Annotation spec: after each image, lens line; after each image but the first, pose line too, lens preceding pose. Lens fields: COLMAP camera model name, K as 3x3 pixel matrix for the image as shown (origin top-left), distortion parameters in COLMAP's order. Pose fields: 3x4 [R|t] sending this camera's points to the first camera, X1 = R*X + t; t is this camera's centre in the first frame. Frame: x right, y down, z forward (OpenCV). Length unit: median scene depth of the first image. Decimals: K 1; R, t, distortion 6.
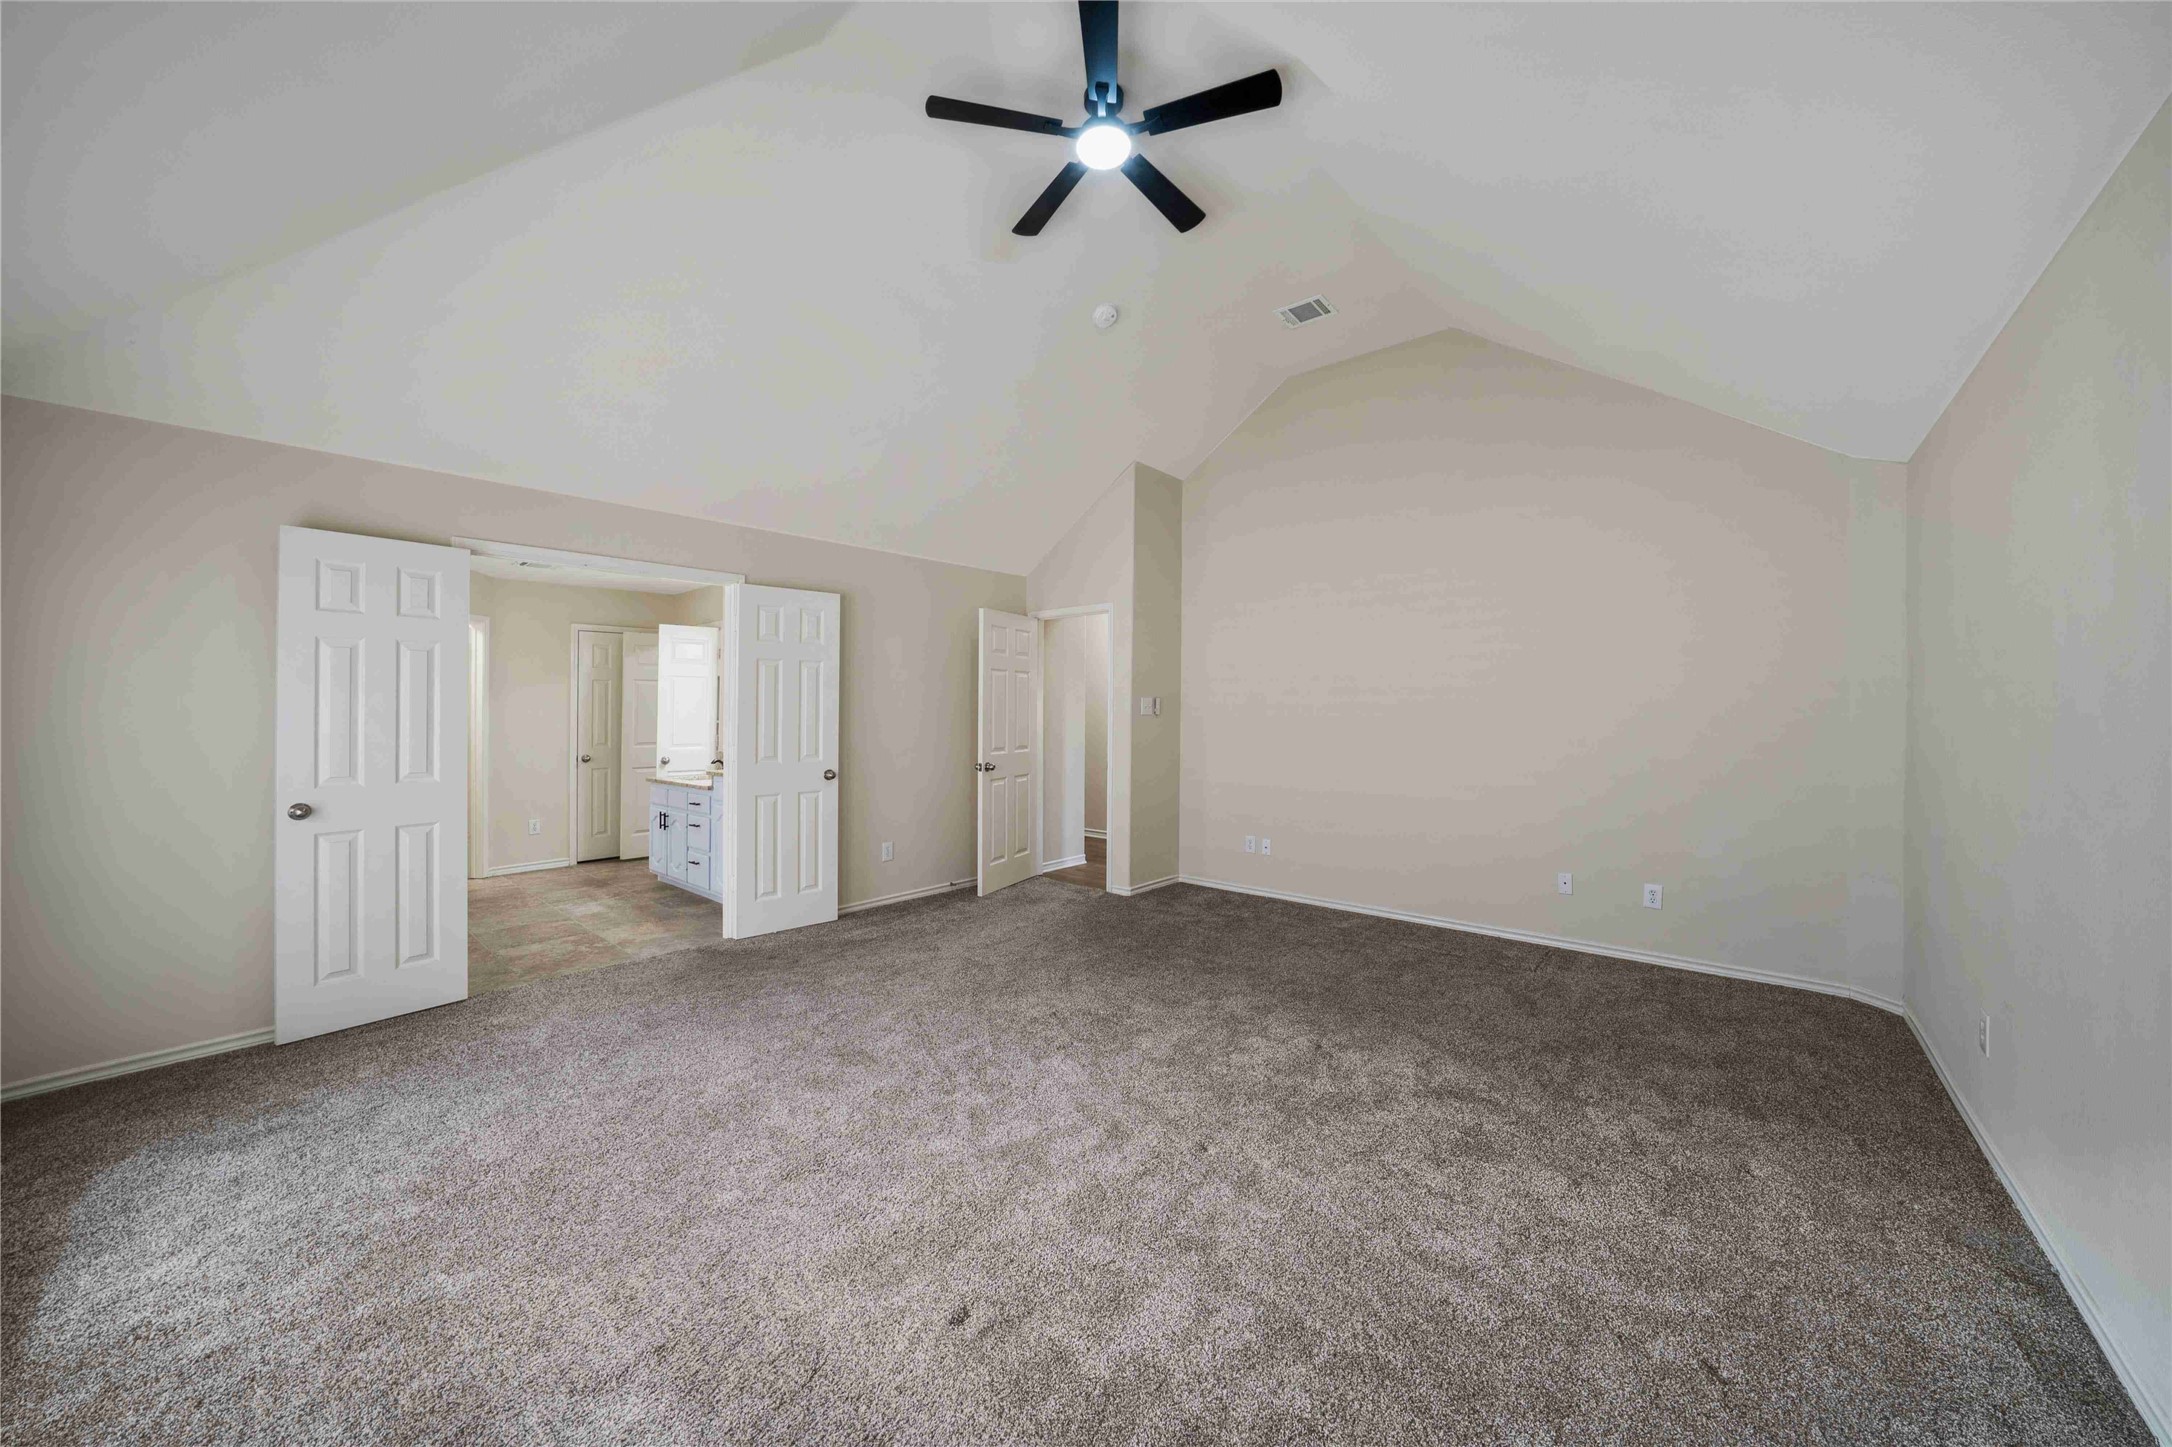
lens RADIAL K [[762.9, 0, 1102.1], [0, 762.9, 700.2], [0, 0, 1]] dist [-0.026776, 0.005788]
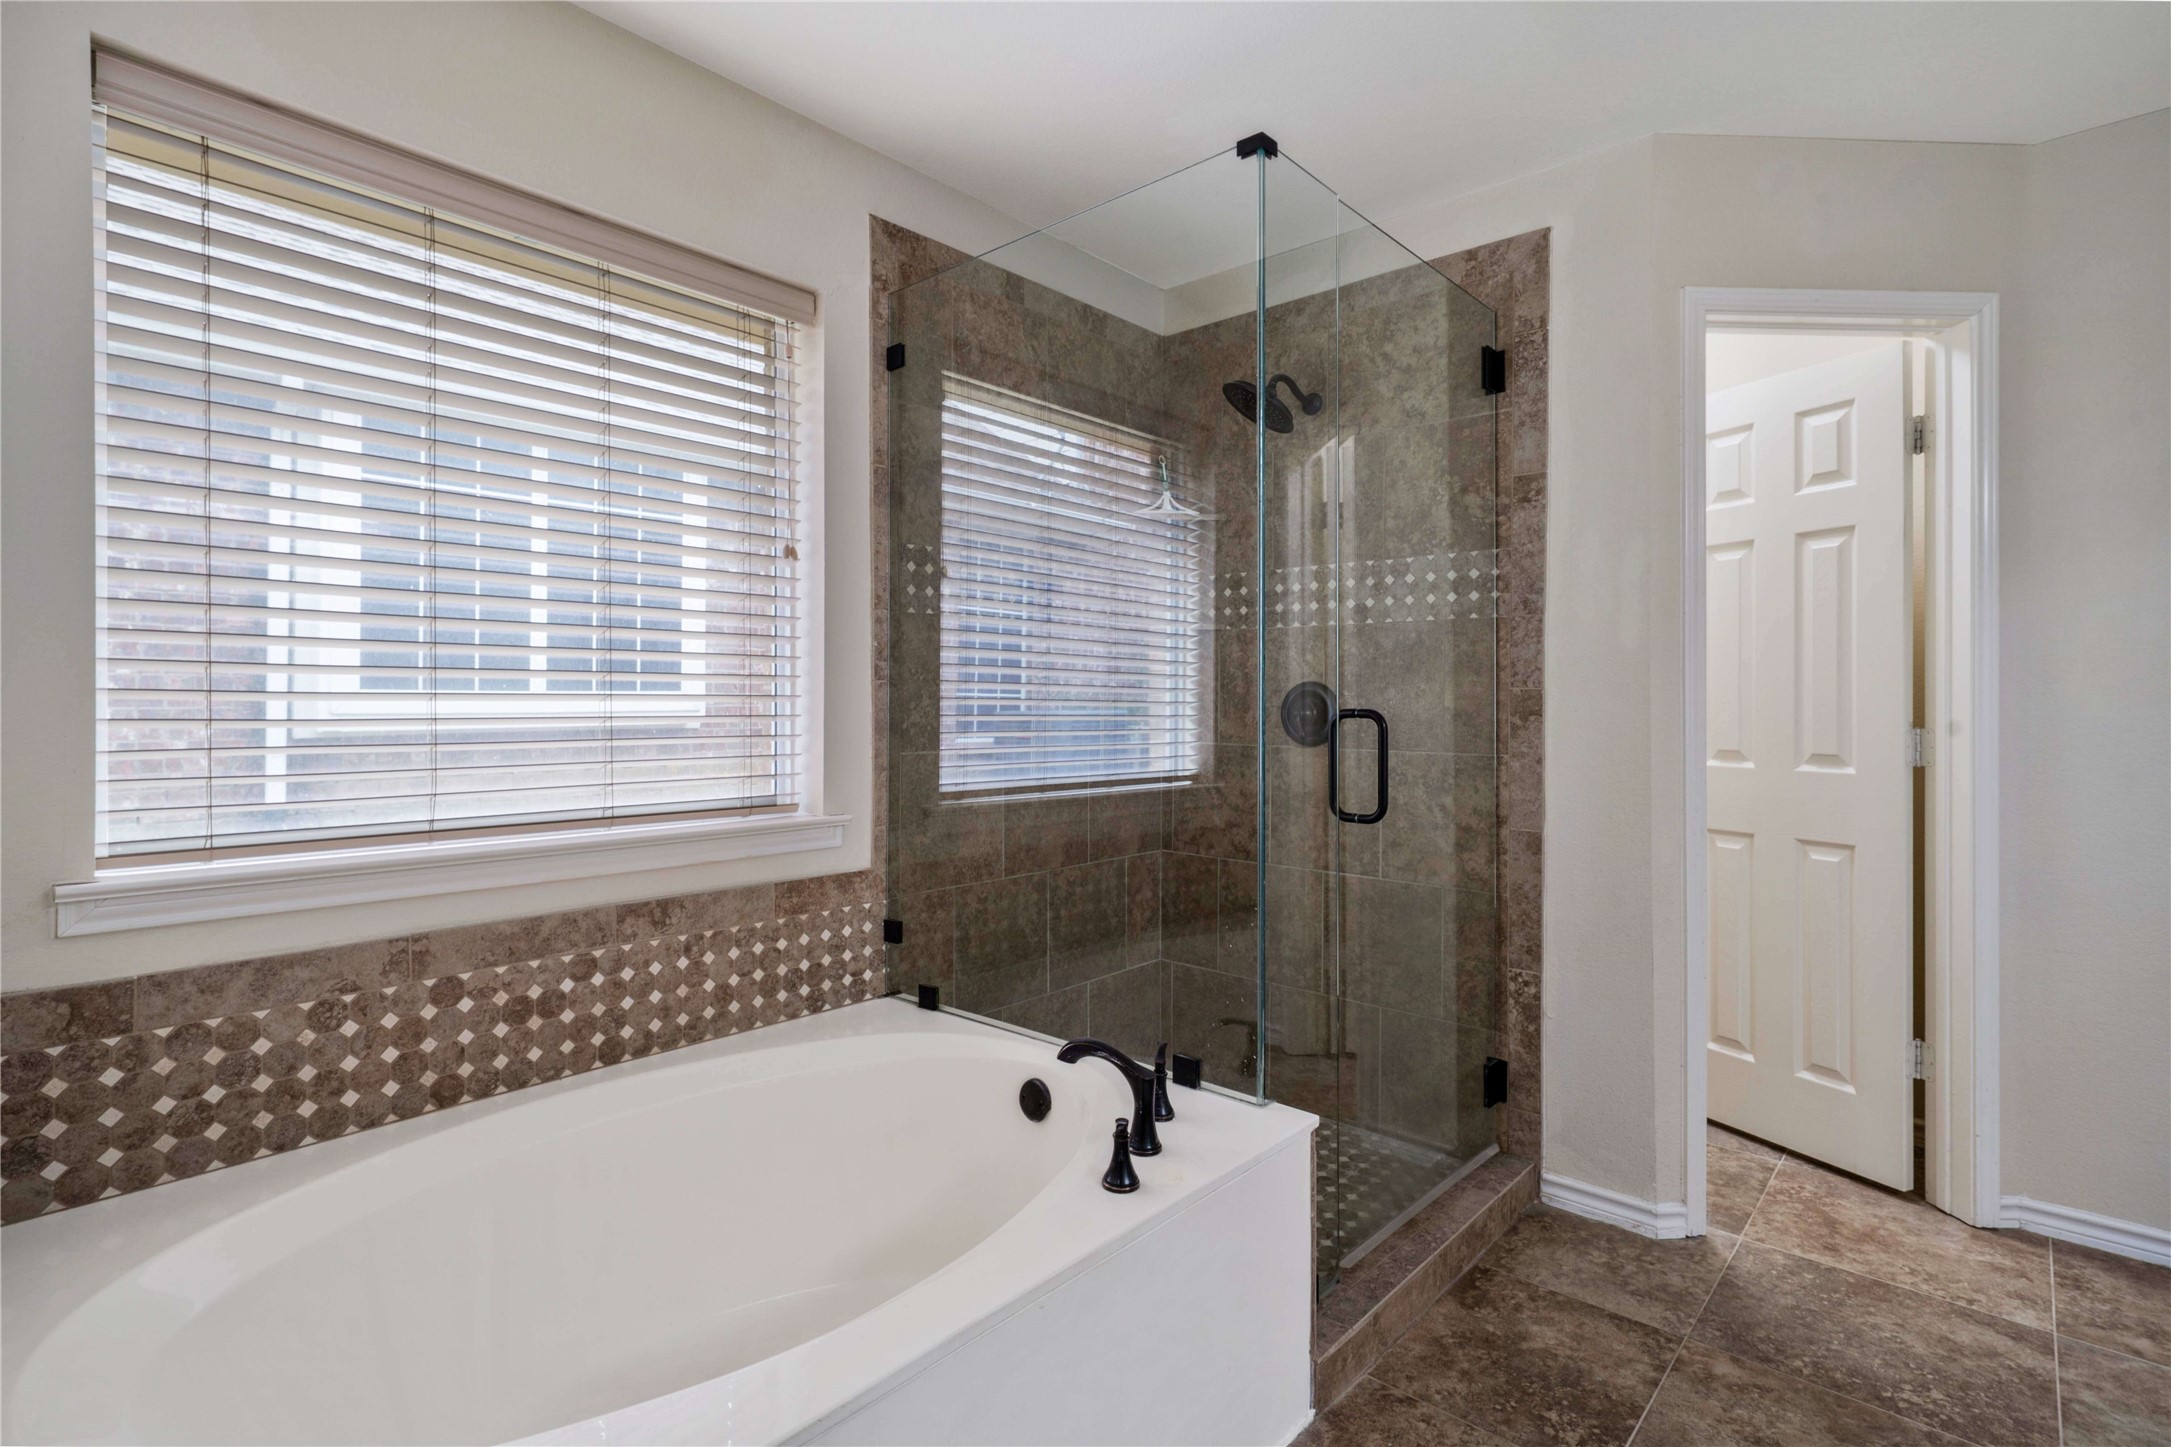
lens RADIAL K [[1043.2, 0, 1087.6], [0, 1043.2, 708.1], [0, 0, 1]] dist [-0.007048, 0.006071]
pose [[-0.020804, 0.008106, -0.999751, -0.463115], [0.001081, 0.999967, 0.008086, 0.040098], [0.999783, -0.000912, -0.020812, 0.729537]]
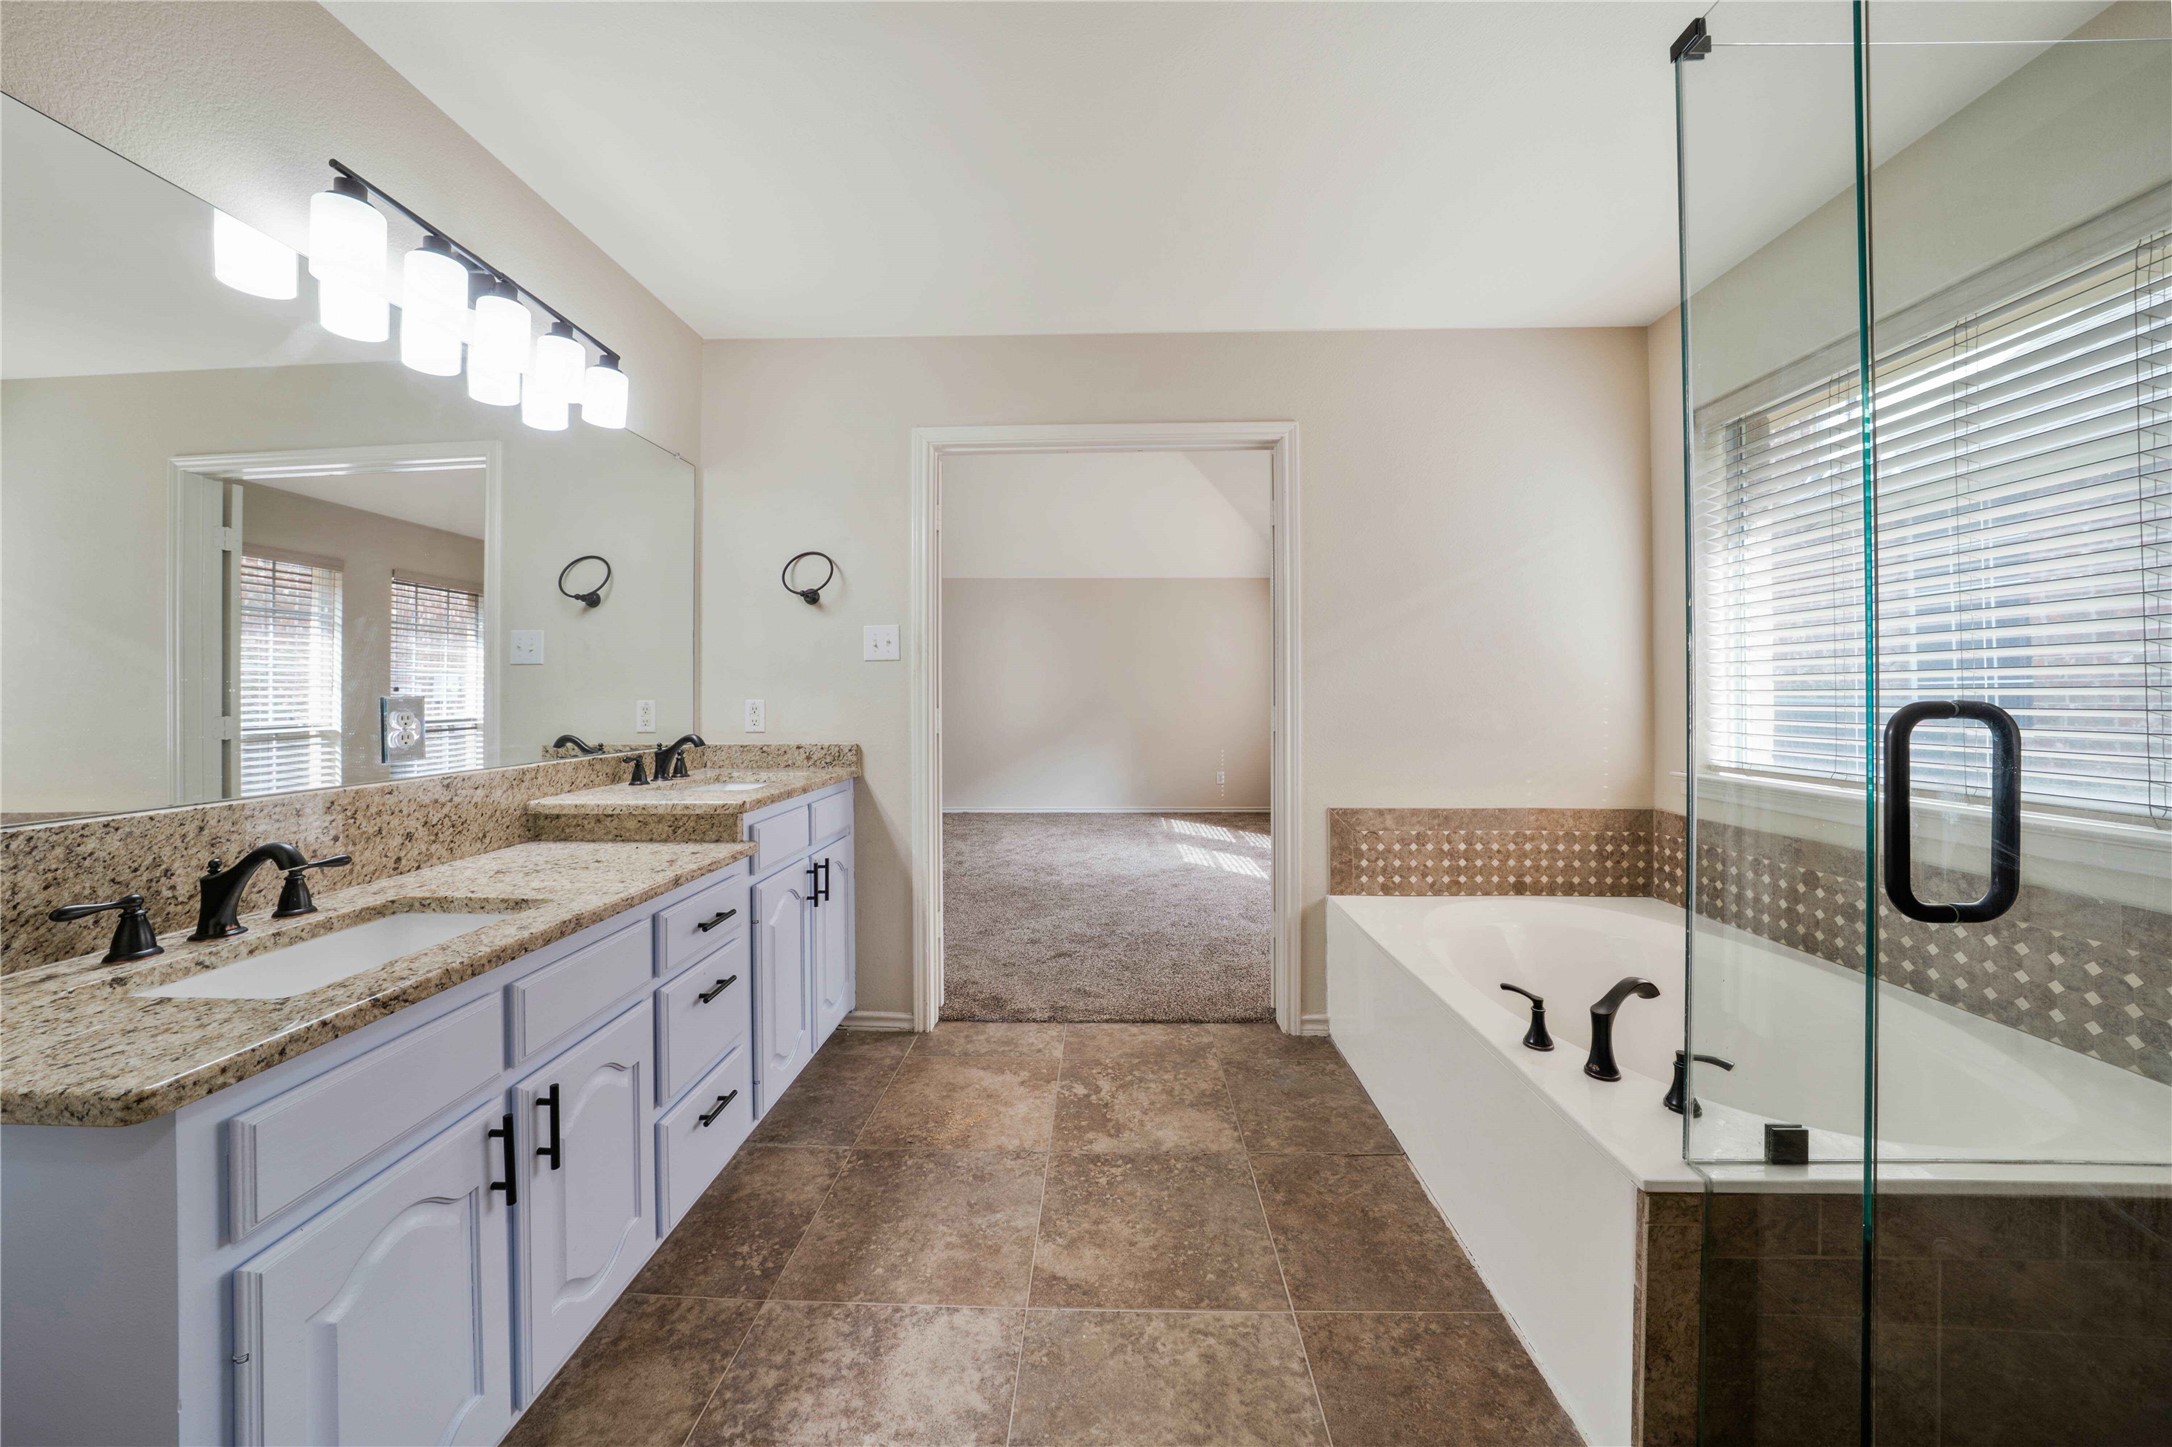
lens RADIAL K [[770.8, 0, 1099.7], [0, 770.8, 693.6], [0, 0, 1]] dist [-0.024699, 0.005542]
pose [[-0.642853, 0.002556, 0.765985, -0.828893], [-0.003824, 0.999971, -0.006546, 0.043051], [-0.765980, -0.007137, -0.642825, 1.018760]]
